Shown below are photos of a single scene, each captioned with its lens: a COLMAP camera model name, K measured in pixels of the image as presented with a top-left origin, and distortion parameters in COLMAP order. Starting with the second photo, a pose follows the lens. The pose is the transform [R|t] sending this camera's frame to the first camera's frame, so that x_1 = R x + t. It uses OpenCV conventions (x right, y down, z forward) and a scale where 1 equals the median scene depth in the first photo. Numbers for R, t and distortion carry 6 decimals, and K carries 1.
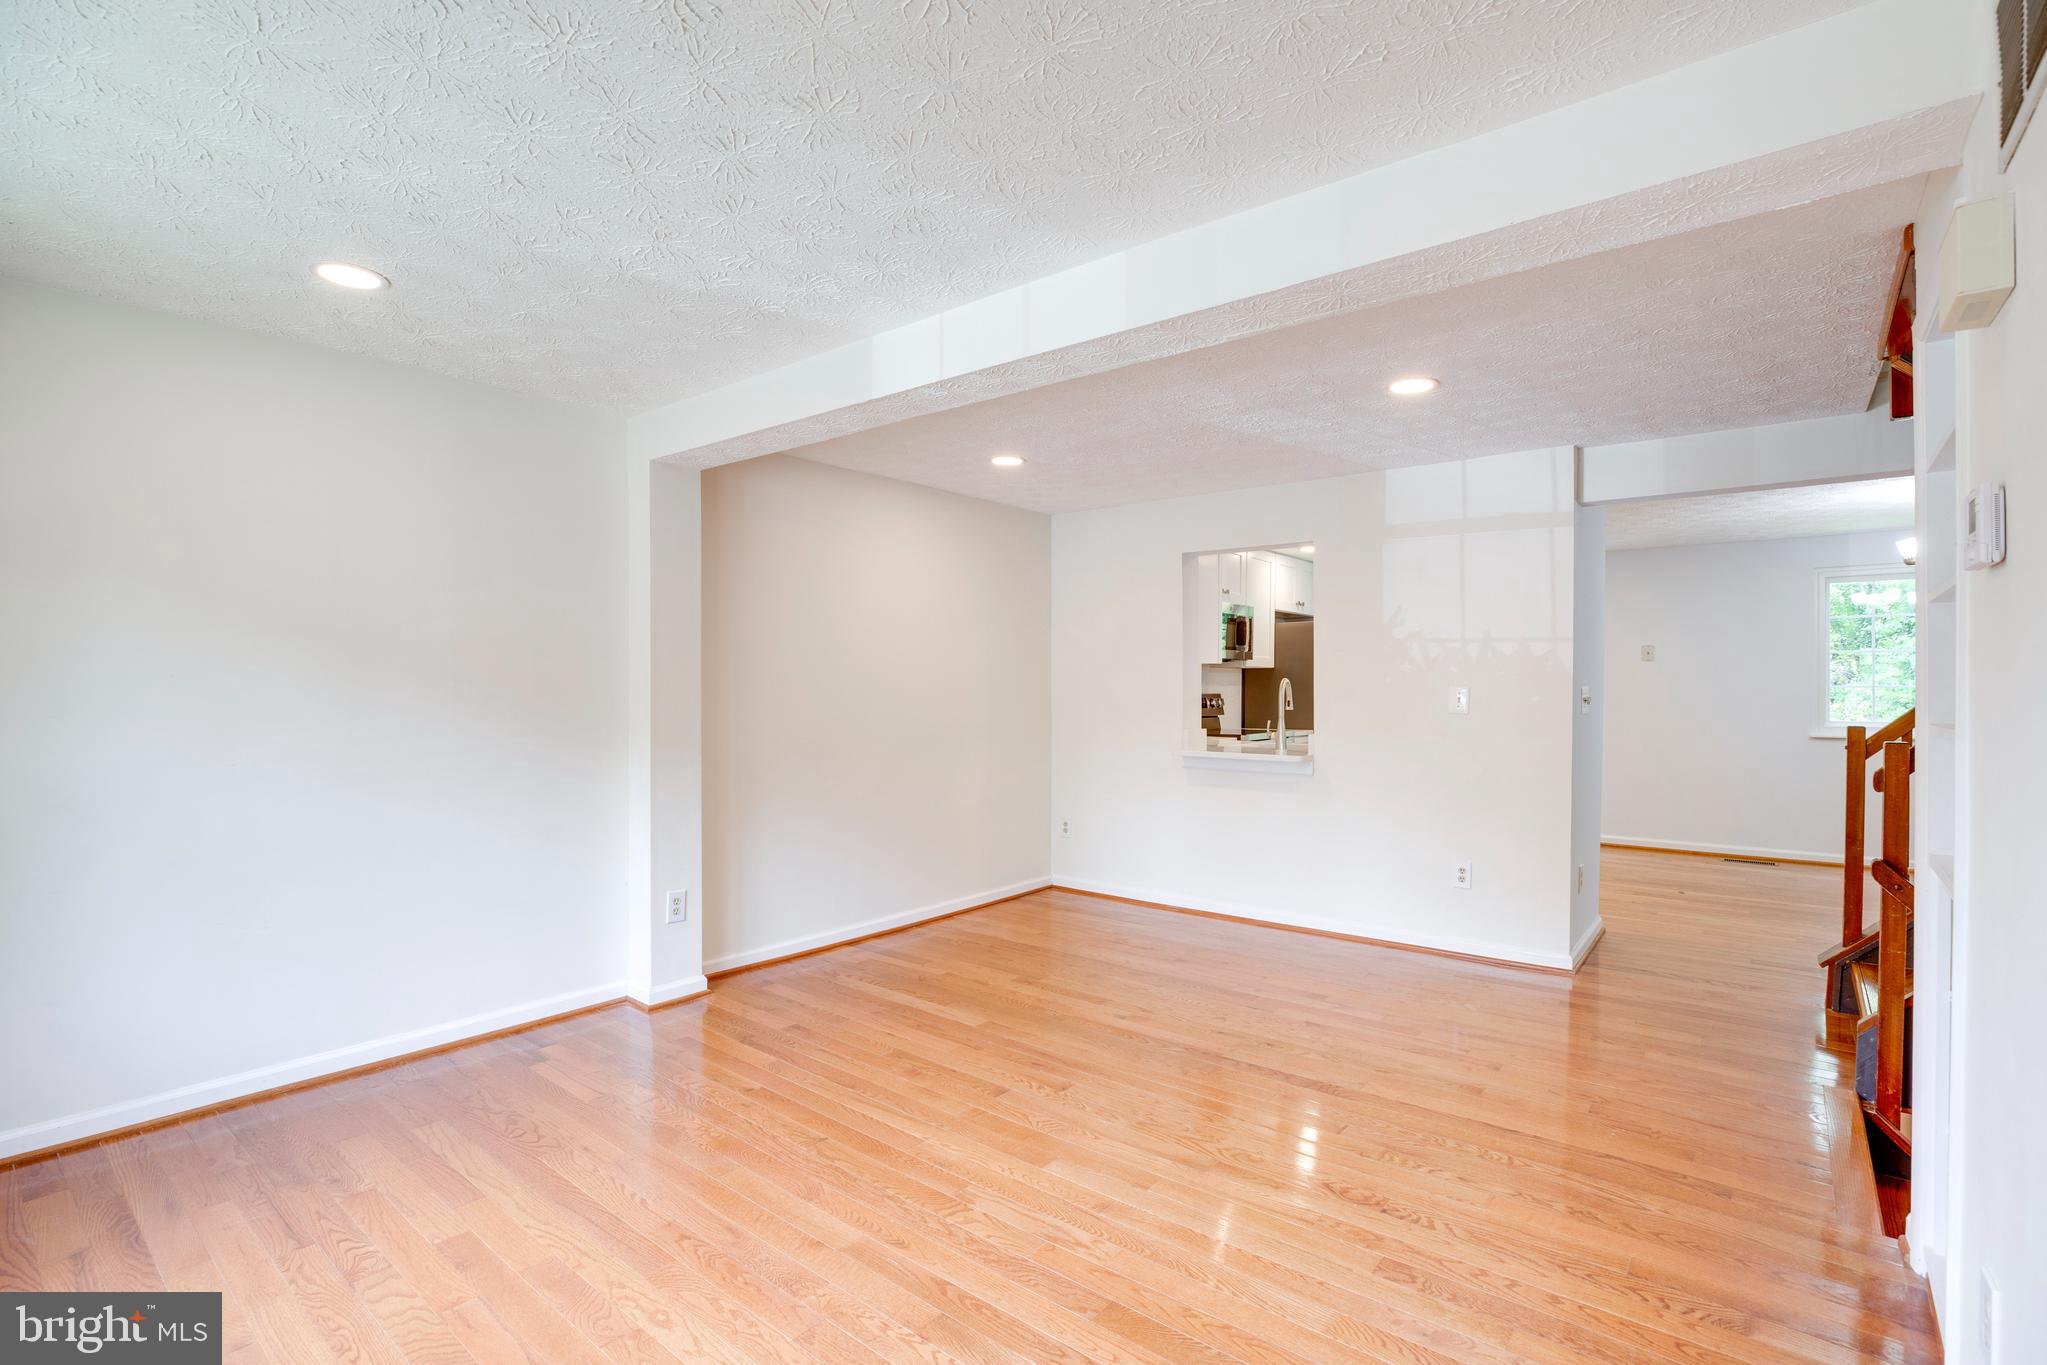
lens RADIAL K [[963.8, 0, 1014.4], [0, 963.8, 687.4], [0, 0, 1]] dist [-0.044769, 0.012797]
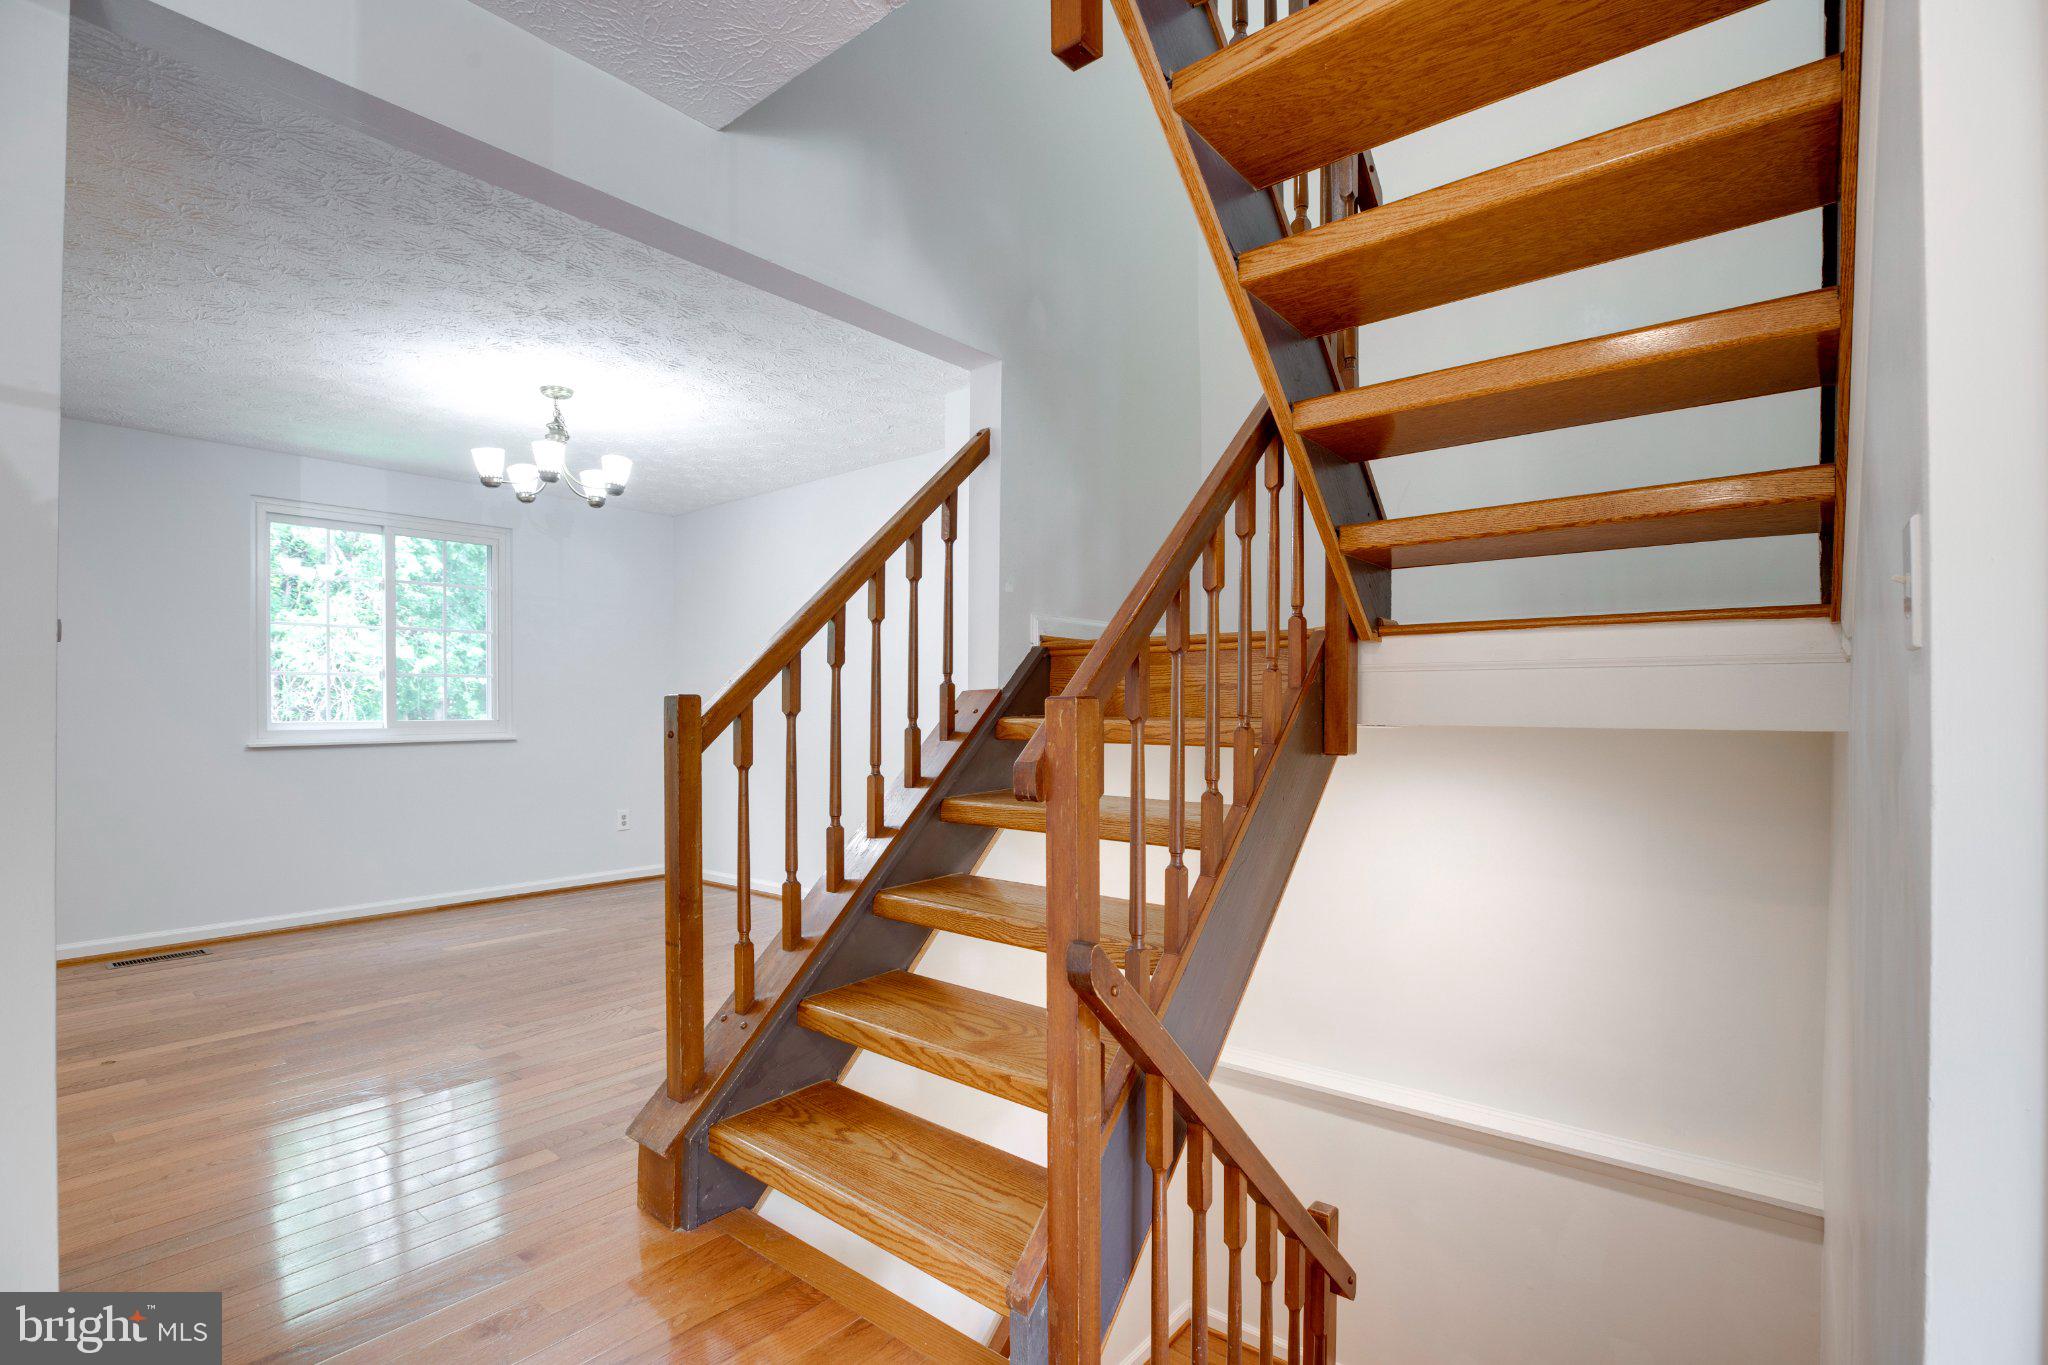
lens RADIAL K [[964.2, 0, 1031.2], [0, 964.2, 692.1], [0, 0, 1]] dist [-0.044769, 0.012797]
pose [[0.007994, 0.010243, 0.999916, 0.309495], [0.002865, 0.999943, -0.010266, 0.043147], [-0.999964, 0.002946, 0.007964, 0.742972]]
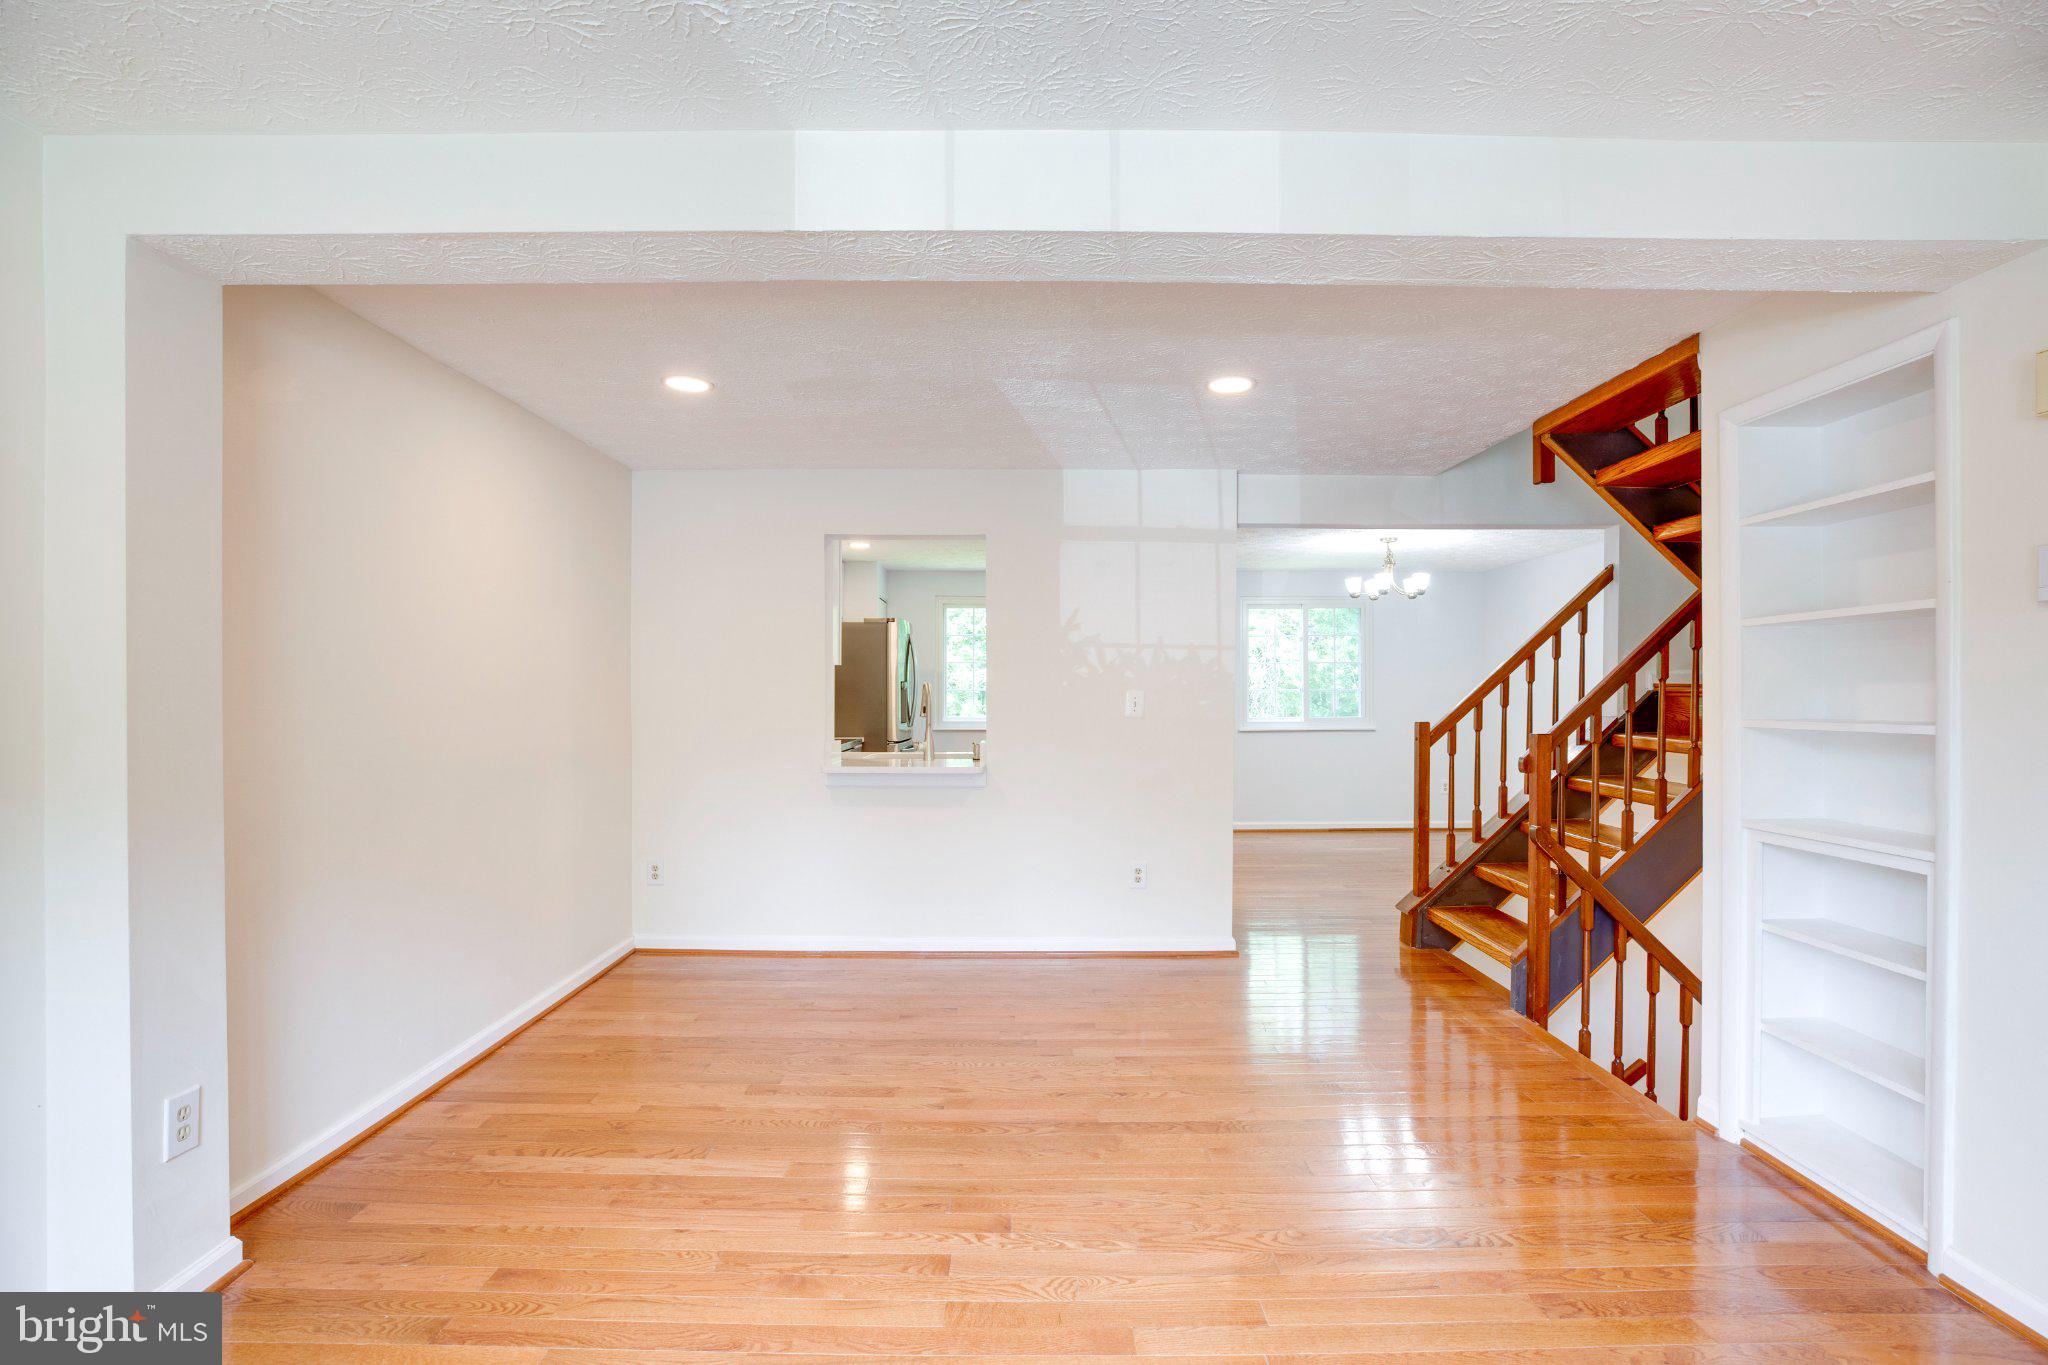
lens RADIAL K [[964.2, 0, 1034.1], [0, 964.2, 690.2], [0, 0, 1]] dist [-0.044769, 0.012797]
pose [[0.767062, -0.000972, 0.641573, -0.320423], [0.002068, 0.999997, -0.000958, -0.001203], [-0.641570, 0.002061, 0.767062, 0.321629]]
